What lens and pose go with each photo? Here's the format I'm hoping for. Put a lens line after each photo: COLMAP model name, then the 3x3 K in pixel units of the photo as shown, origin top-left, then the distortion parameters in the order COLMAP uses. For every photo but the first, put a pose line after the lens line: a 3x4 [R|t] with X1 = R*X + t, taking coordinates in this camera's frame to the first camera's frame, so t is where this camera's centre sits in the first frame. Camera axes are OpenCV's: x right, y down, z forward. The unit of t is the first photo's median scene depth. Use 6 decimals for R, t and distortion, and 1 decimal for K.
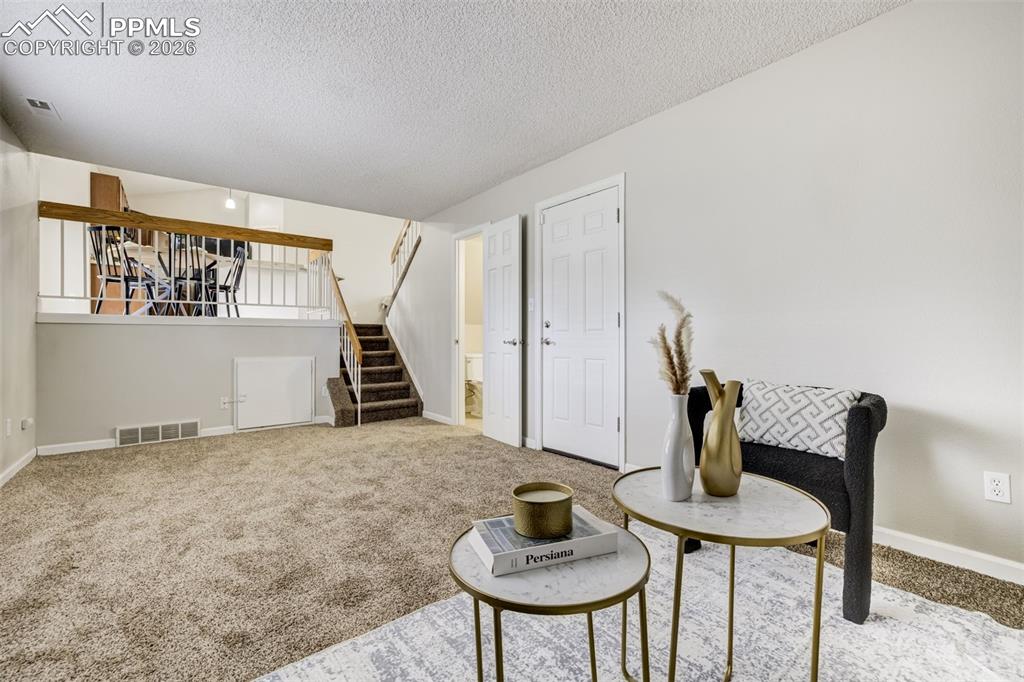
lens RADIAL K [[450.5, 0, 510.3], [0, 450.5, 349.2], [0, 0, 1]] dist [-0.026401, 0.000512]
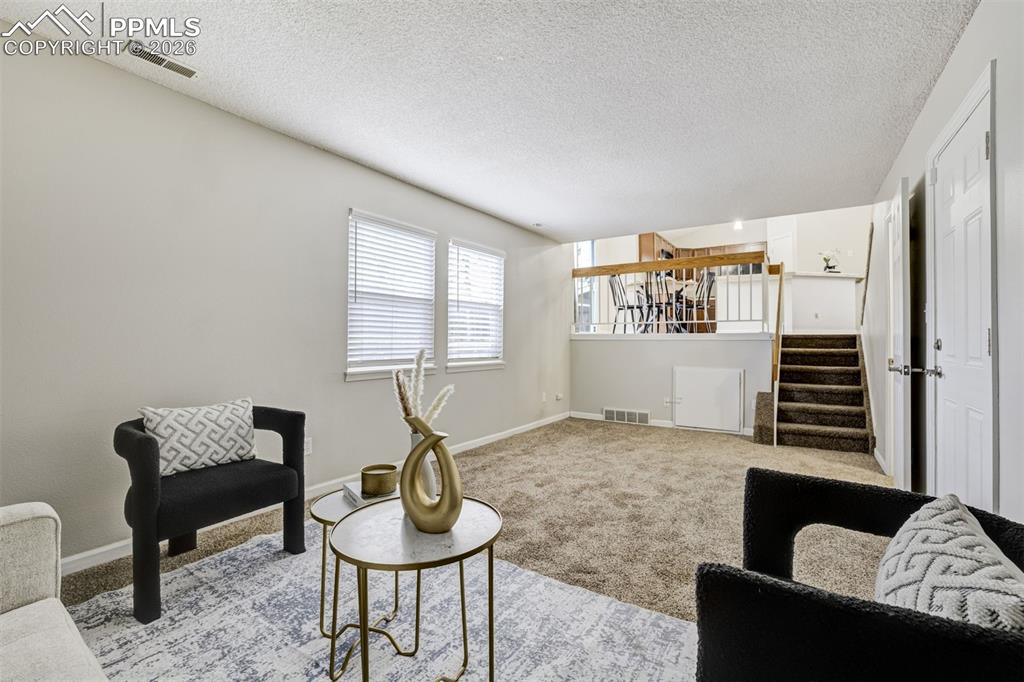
lens RADIAL K [[450.5, 0, 517.0], [0, 450.5, 333.6], [0, 0, 1]] dist [-0.026401, 0.000512]
pose [[0.280769, -0.007161, -0.959749, 0.419281], [-0.021417, 0.999676, -0.013725, -0.041326], [0.959537, 0.024408, 0.280524, 0.224925]]
